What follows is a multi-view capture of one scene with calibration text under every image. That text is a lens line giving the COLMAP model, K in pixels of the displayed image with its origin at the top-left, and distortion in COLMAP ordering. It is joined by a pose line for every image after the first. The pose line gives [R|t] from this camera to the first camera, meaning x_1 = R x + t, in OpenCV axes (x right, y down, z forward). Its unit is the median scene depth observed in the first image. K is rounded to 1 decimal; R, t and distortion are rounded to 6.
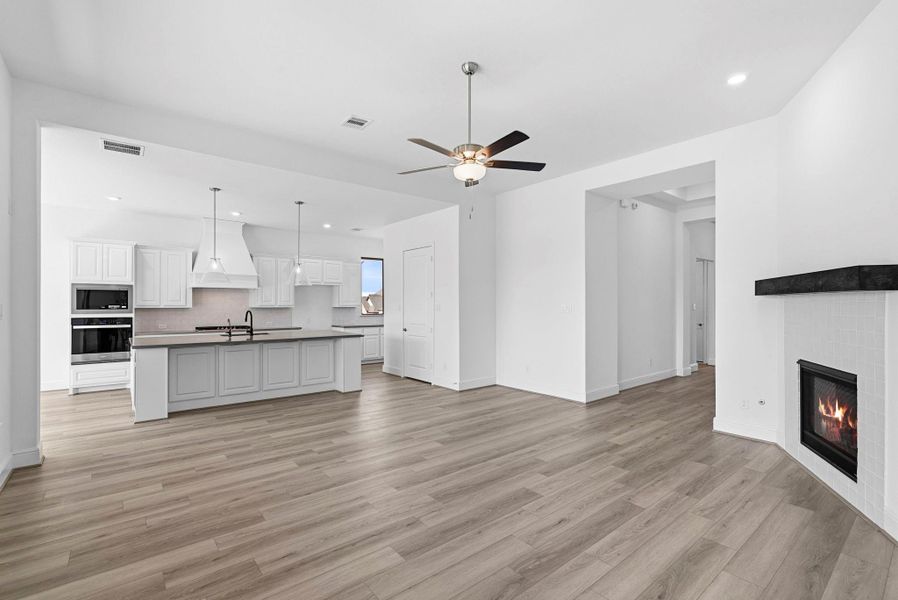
lens RADIAL K [[409.7, 0, 449.0], [0, 409.7, 300.0], [0, 0, 1]] dist [-0.000061, 0.000298]
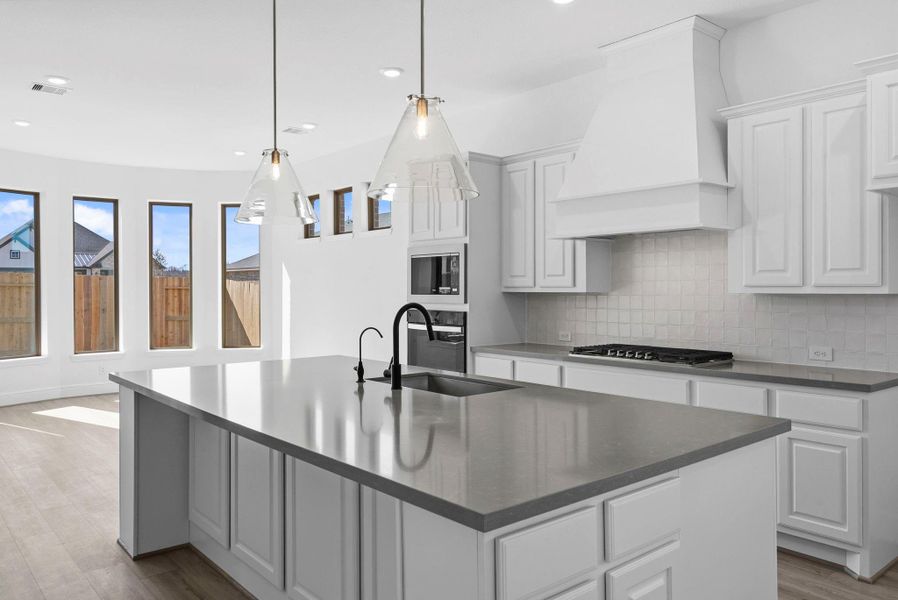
lens RADIAL K [[672.6, 0, 449.4], [0, 672.6, 288.5], [0, 0, 1]] dist [0.009331, 0.002446]
pose [[0.021316, -0.000549, -0.999773, 0.001794], [0.014905, 0.999889, -0.000232, 0.013838], [0.999662, -0.014896, 0.021322, 0.886547]]
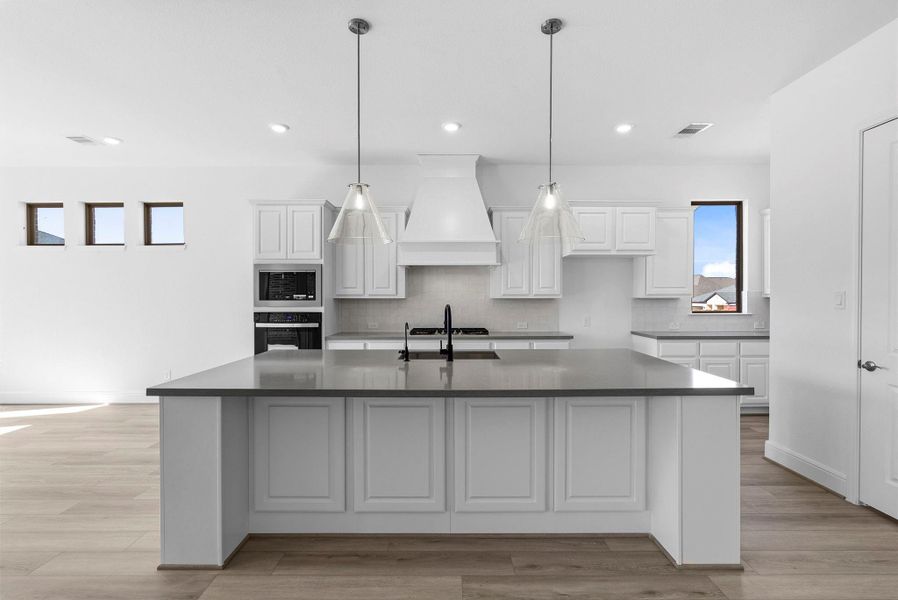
lens RADIAL K [[409.7, 0, 449.0], [0, 409.7, 300.0], [0, 0, 1]] dist [-0.000061, 0.000298]
pose [[0.774058, 0.005456, -0.633091, -0.171296], [0.008981, 0.999768, 0.019597, 0.009977], [0.633051, -0.020855, 0.773829, 0.563248]]
